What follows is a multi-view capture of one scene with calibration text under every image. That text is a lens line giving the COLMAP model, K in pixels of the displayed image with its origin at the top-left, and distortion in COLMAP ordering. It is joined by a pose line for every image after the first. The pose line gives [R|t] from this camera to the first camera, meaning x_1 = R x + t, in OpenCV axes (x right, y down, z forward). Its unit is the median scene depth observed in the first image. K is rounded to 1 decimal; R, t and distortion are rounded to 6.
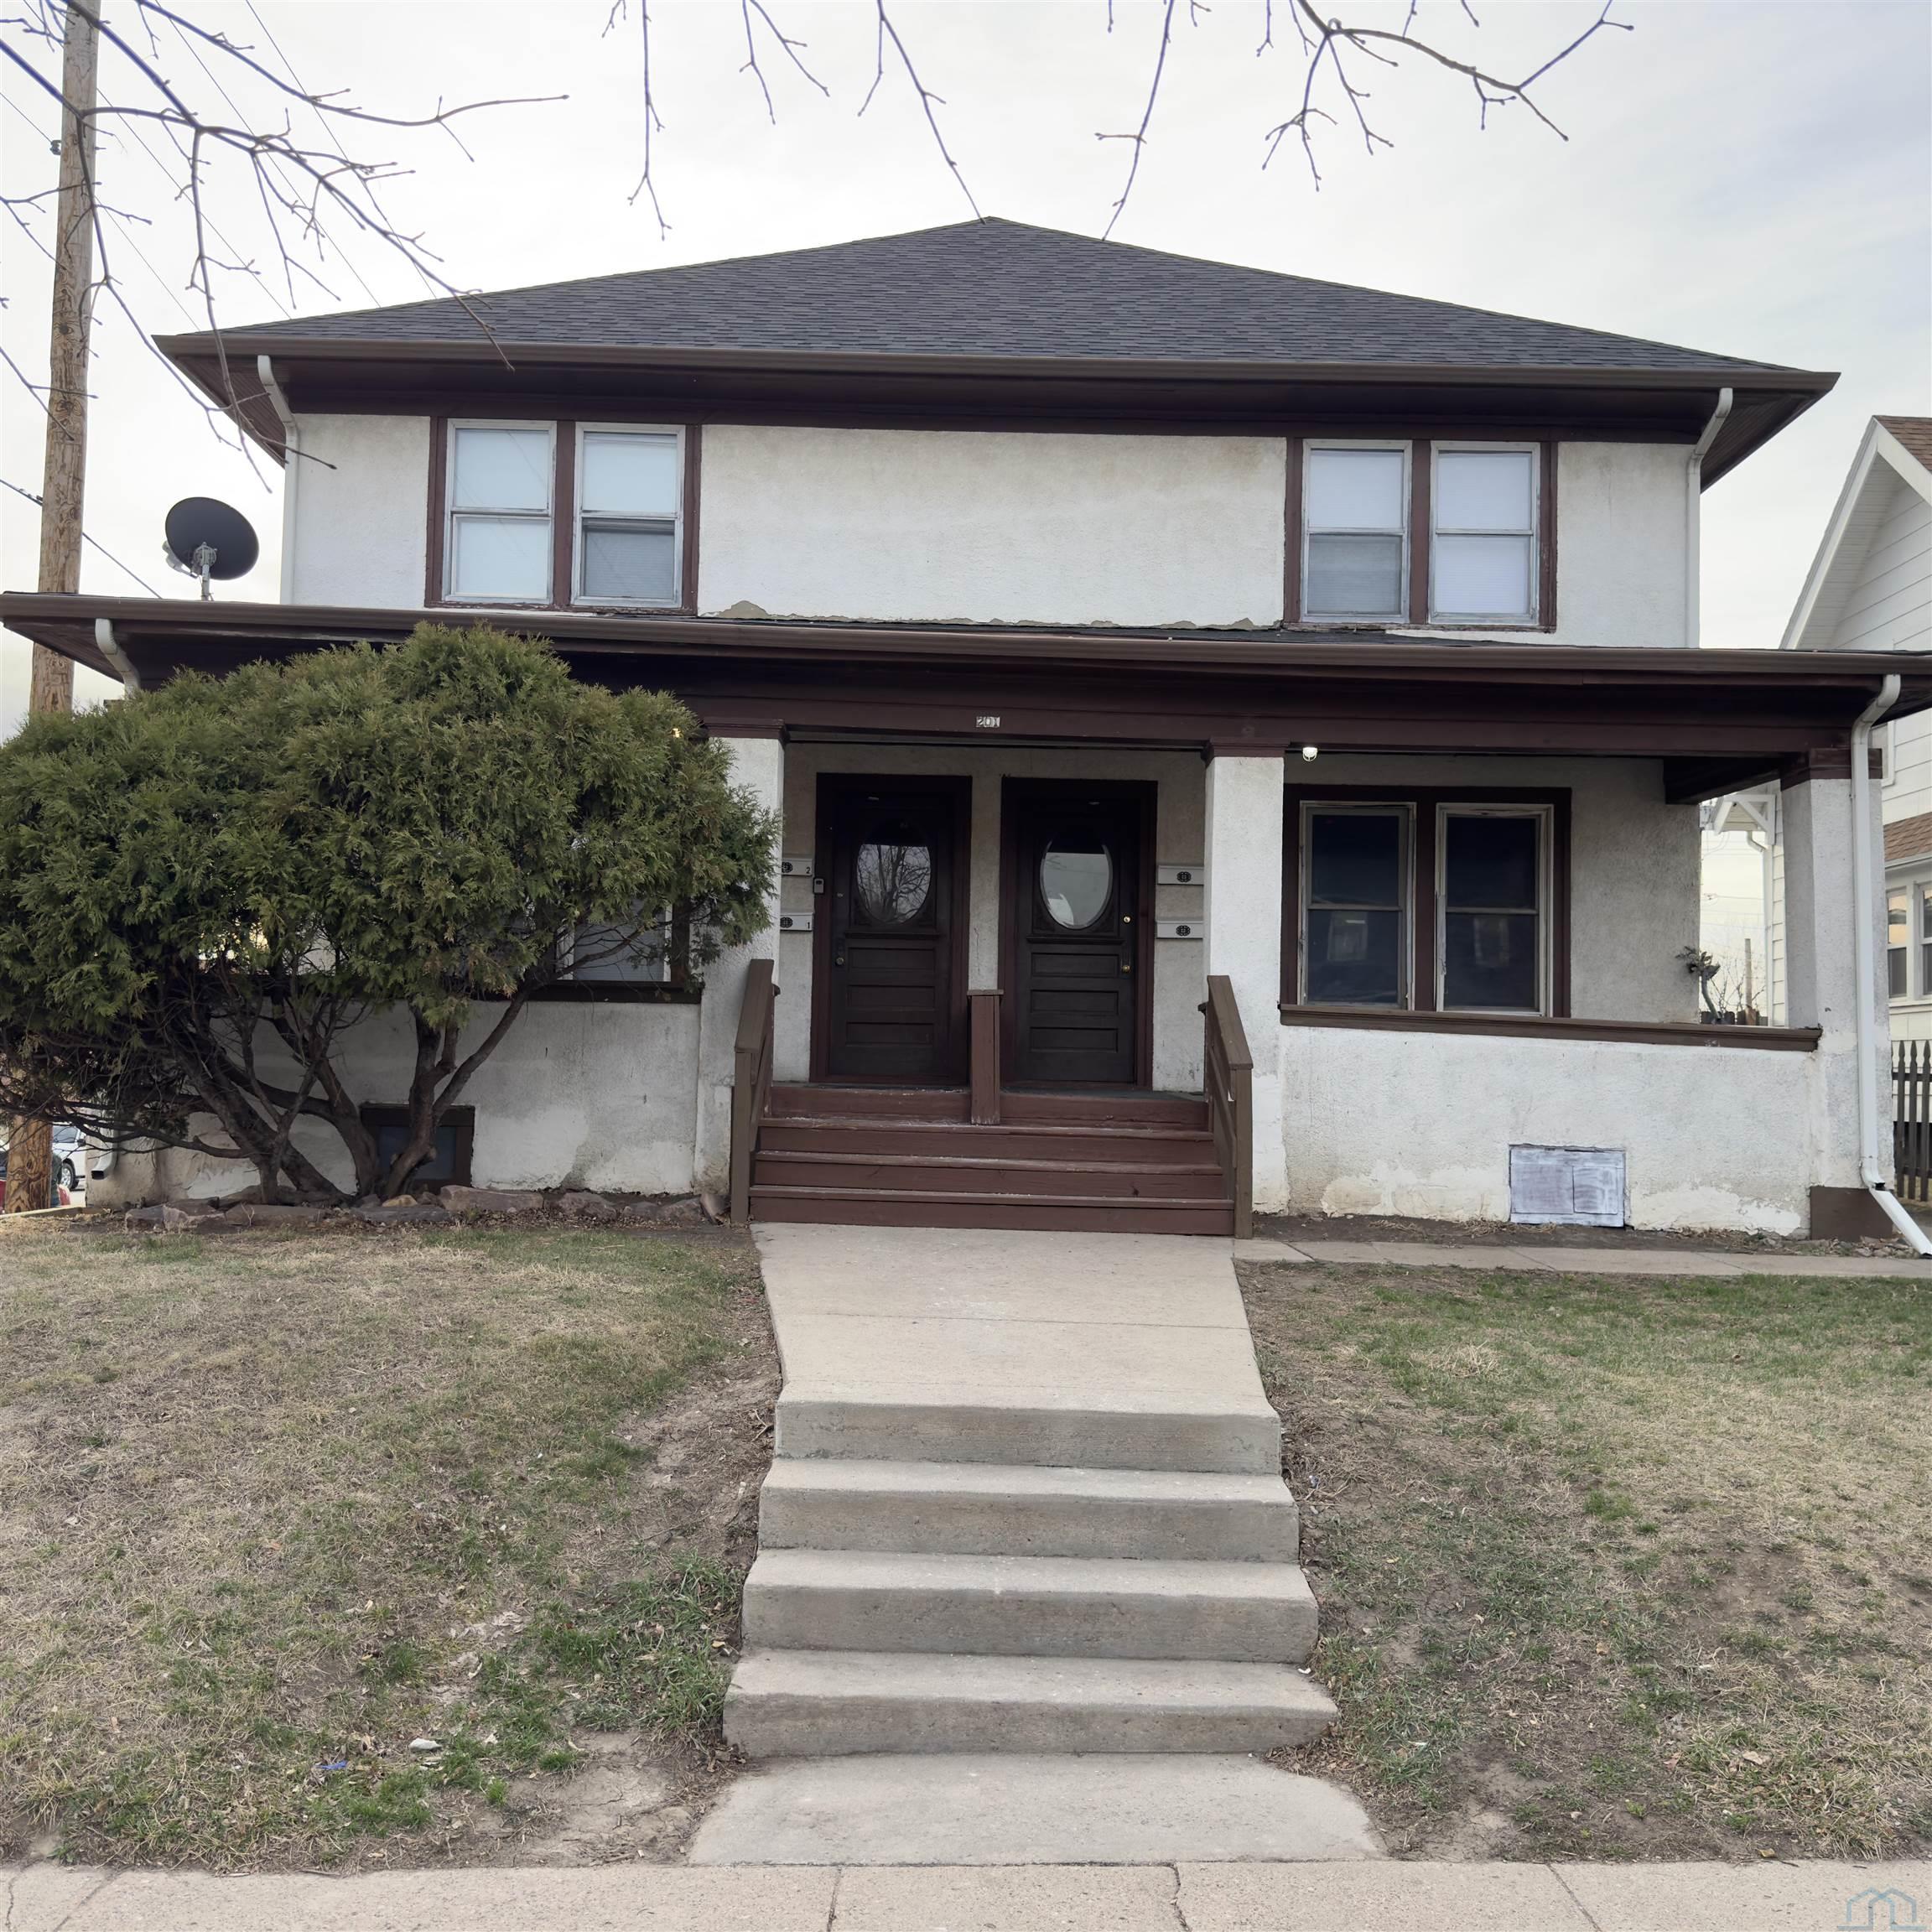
lens RADIAL K [[1775.4, 0, 927.9], [0, 1775.4, 964.5], [0, 0, 1]] dist [0.144314, -0.262711]
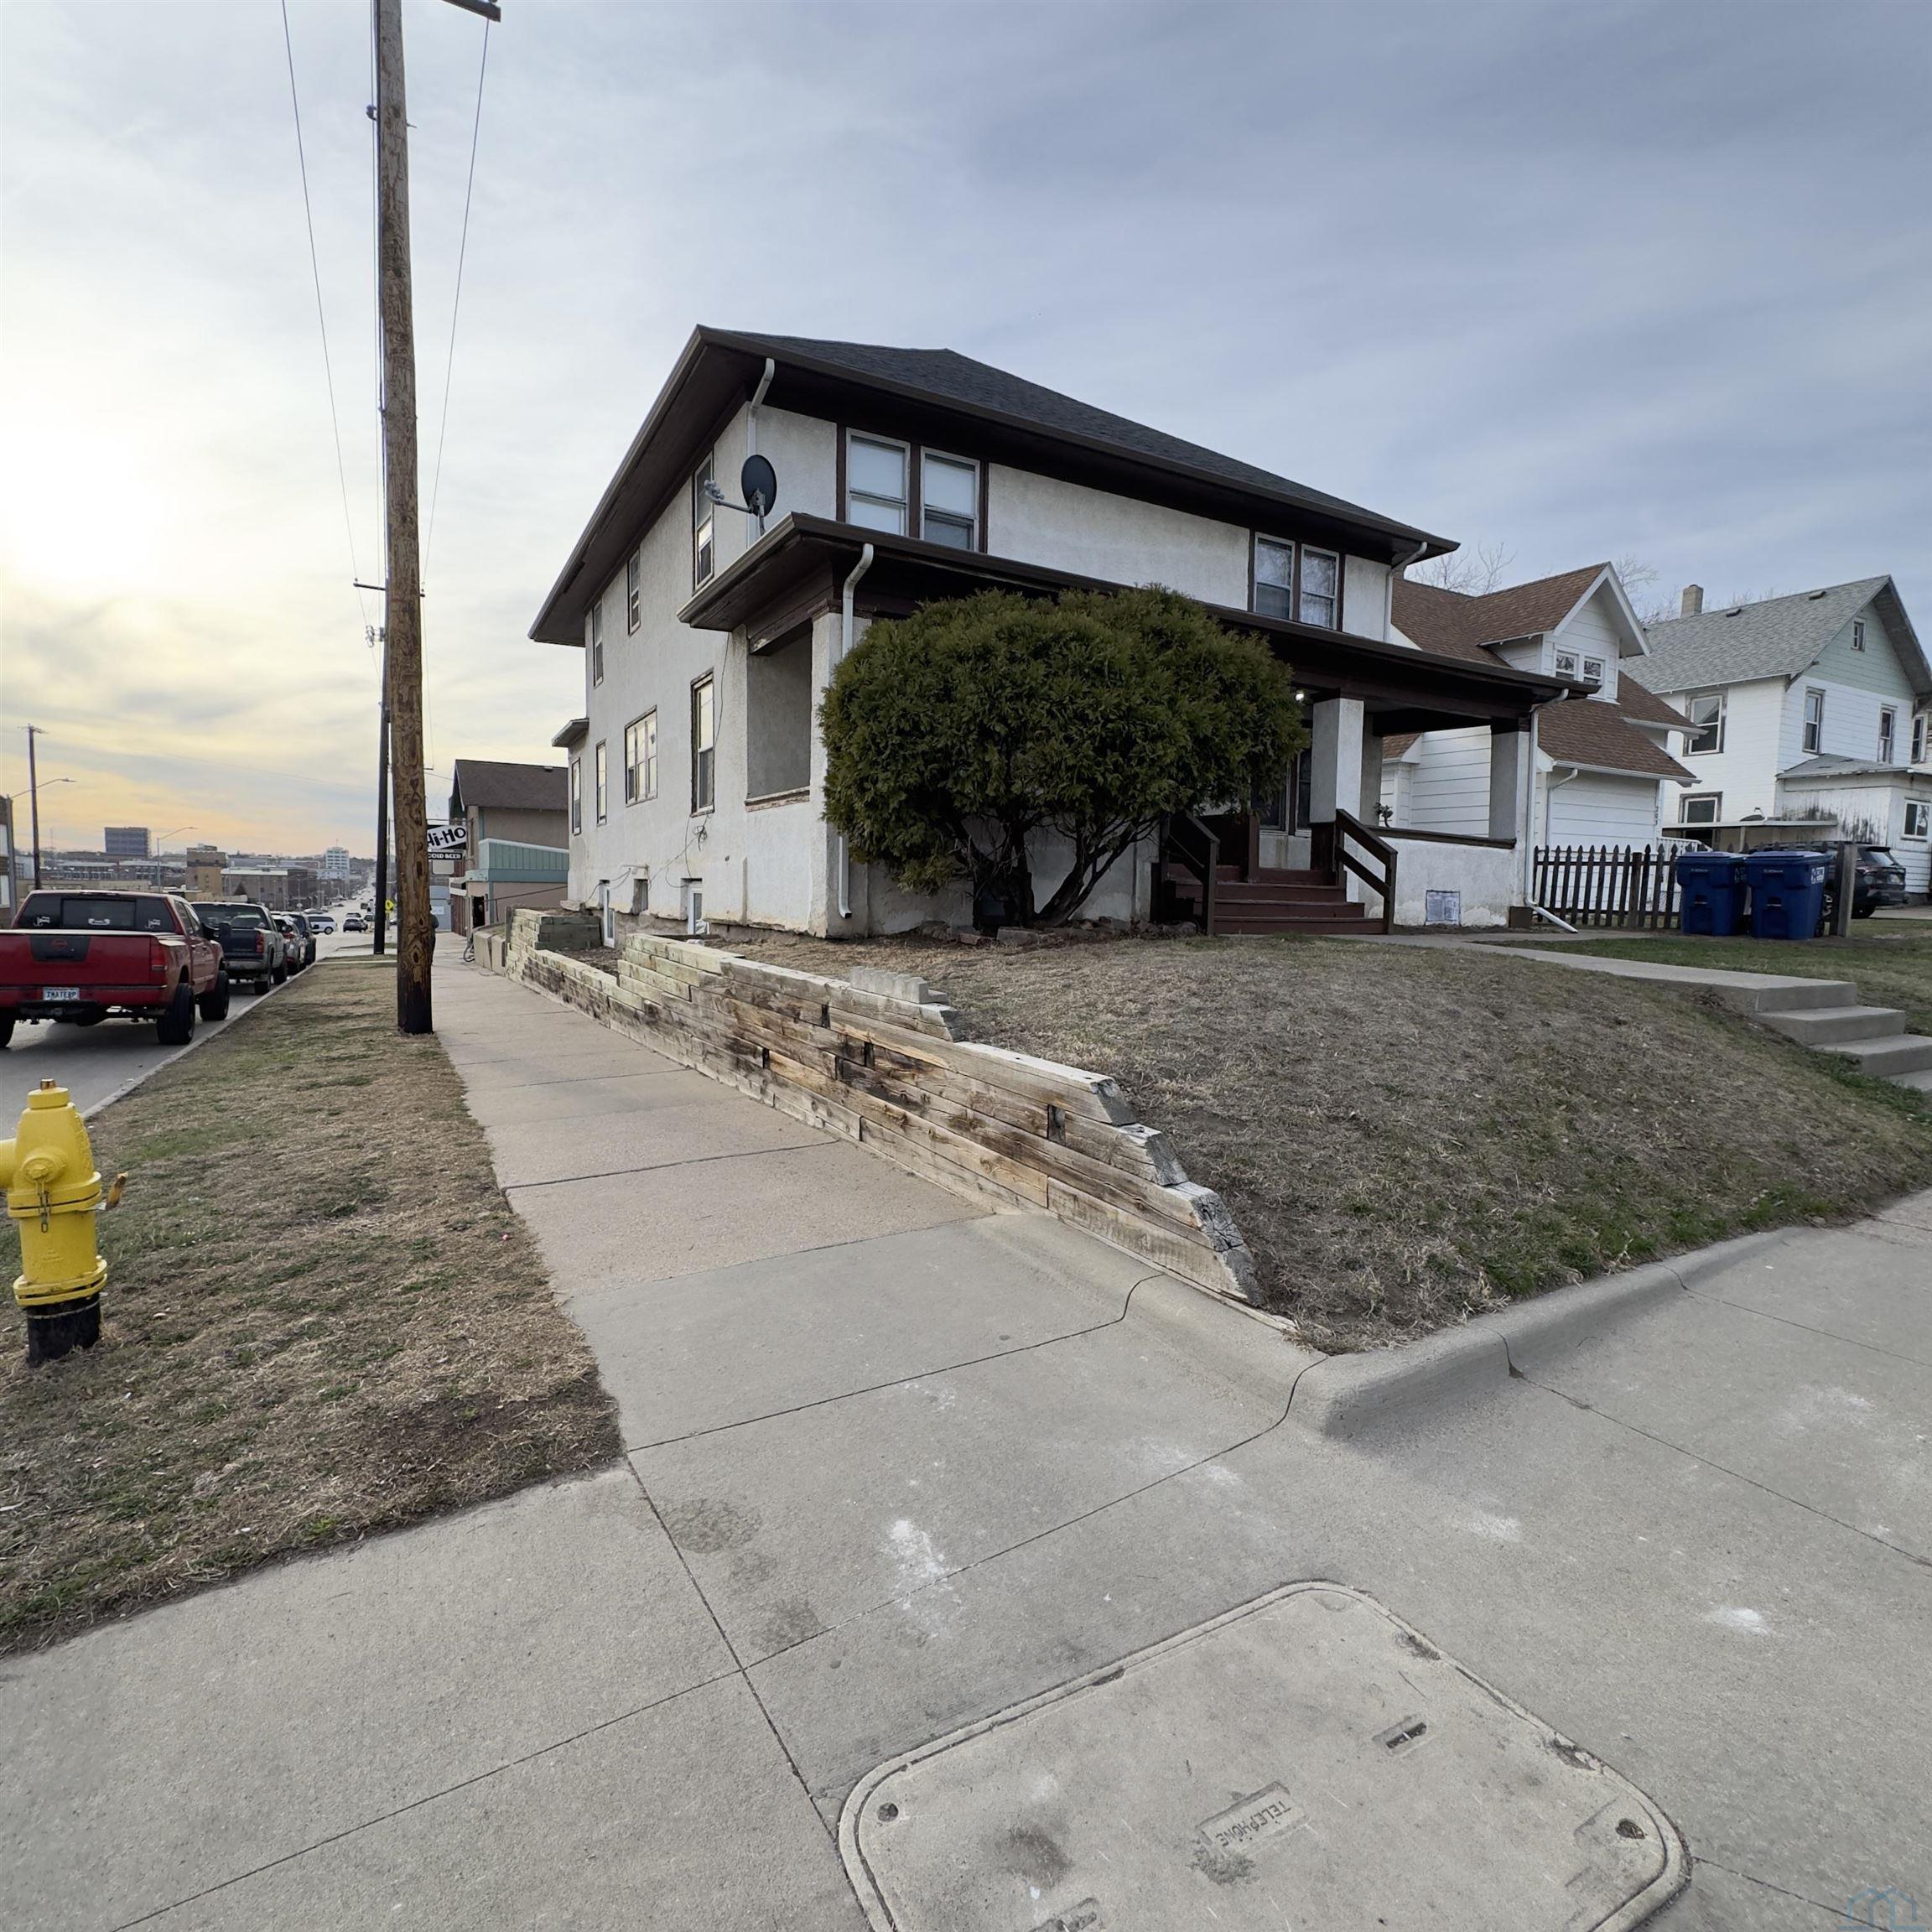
lens RADIAL K [[1019.8, 0, 935.4], [0, 1019.8, 957.4], [0, 0, 1]] dist [-0.002361, -0.001048]
pose [[0.876741, -0.041447, 0.479174, -0.649307], [-0.029750, 0.989699, 0.140041, 0.019510], [-0.480042, -0.137035, 0.866476, 0.155484]]
